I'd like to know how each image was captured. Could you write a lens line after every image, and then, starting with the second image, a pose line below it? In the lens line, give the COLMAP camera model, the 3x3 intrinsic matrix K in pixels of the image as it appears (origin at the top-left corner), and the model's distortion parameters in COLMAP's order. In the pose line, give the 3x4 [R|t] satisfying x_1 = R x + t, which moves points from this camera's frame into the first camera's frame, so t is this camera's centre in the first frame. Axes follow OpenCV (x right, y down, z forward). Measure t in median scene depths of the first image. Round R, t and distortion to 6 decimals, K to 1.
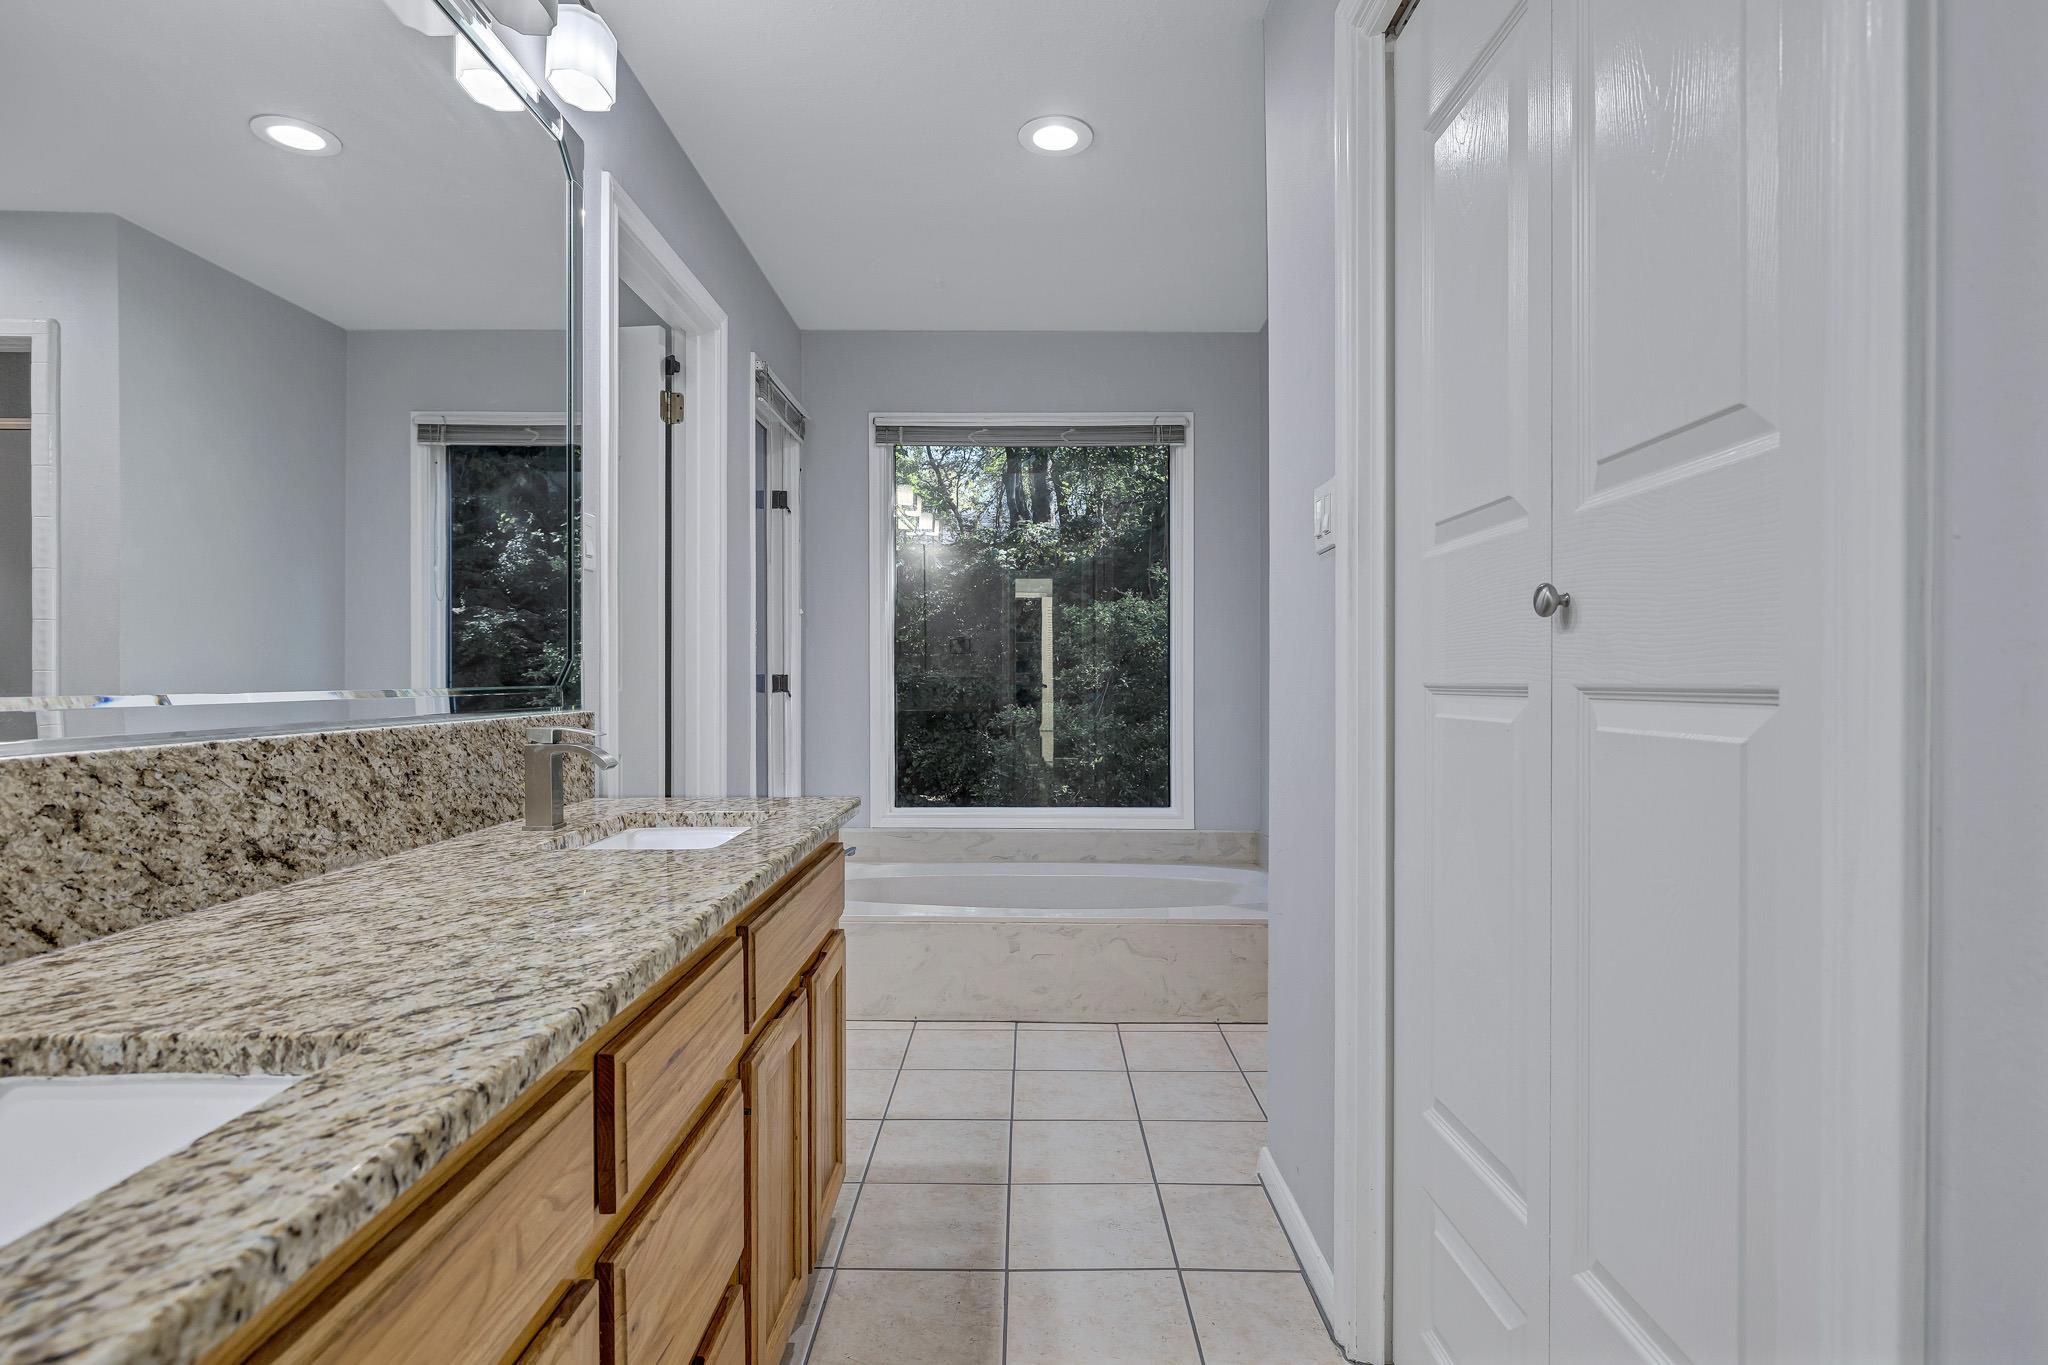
lens RADIAL K [[1065.3, 0, 1052.8], [0, 1065.3, 683.0], [0, 0, 1]] dist [-0.004708, 0.000541]
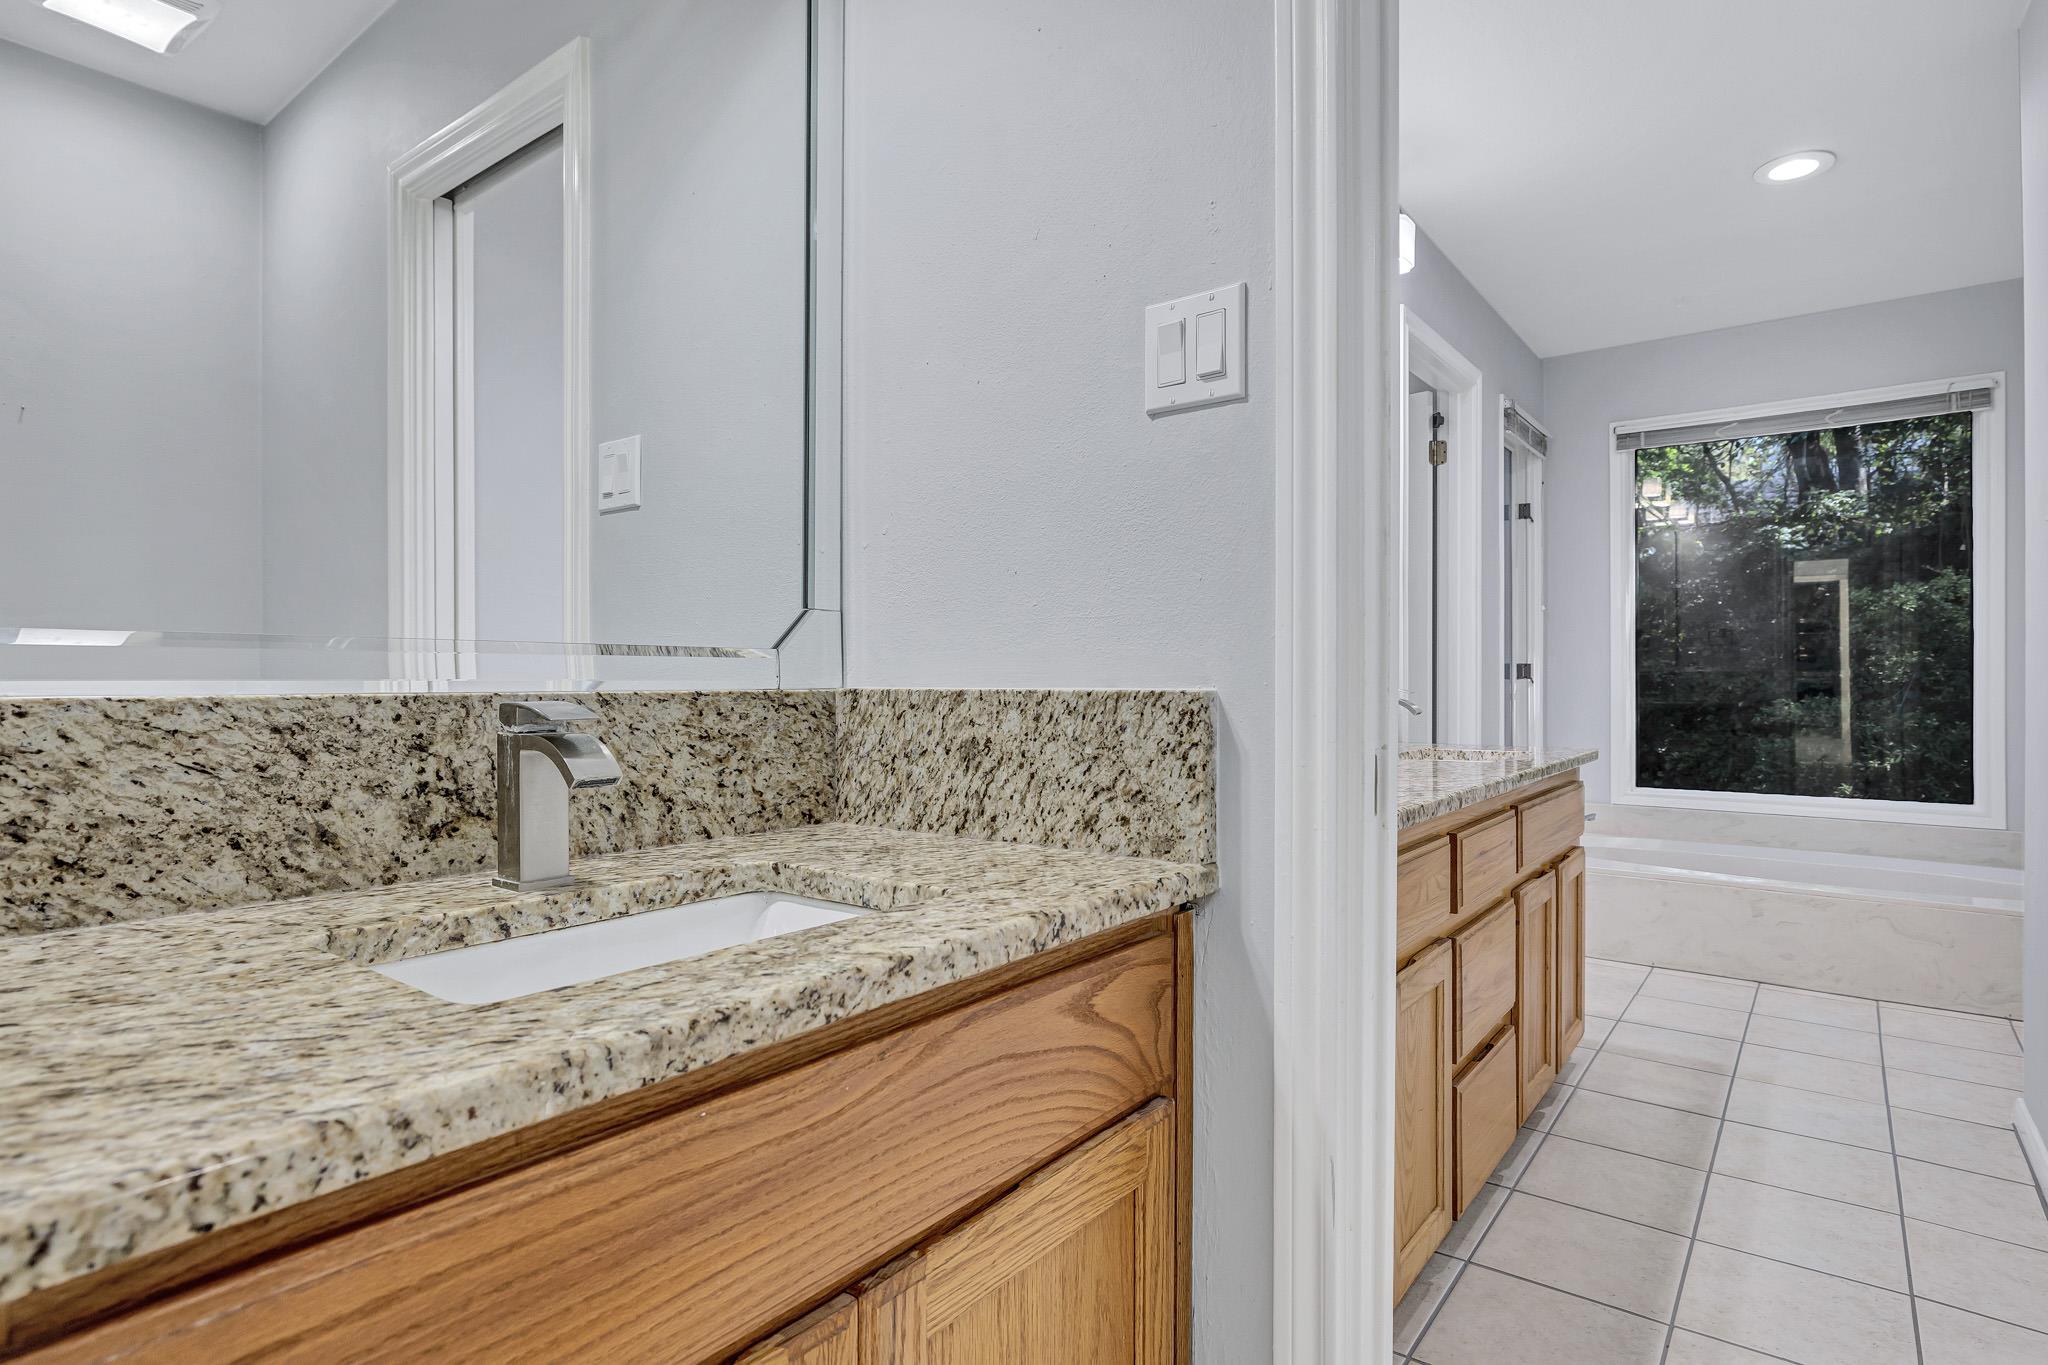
lens RADIAL K [[1065.3, 0, 1052.8], [0, 1065.3, 683.0], [0, 0, 1]] dist [-0.004708, 0.000541]
pose [[0.791572, 0.001181, -0.611075, 0.044105], [-0.002223, 0.999997, -0.000947, 0.015500], [0.611072, 0.002108, 0.791572, -0.222124]]
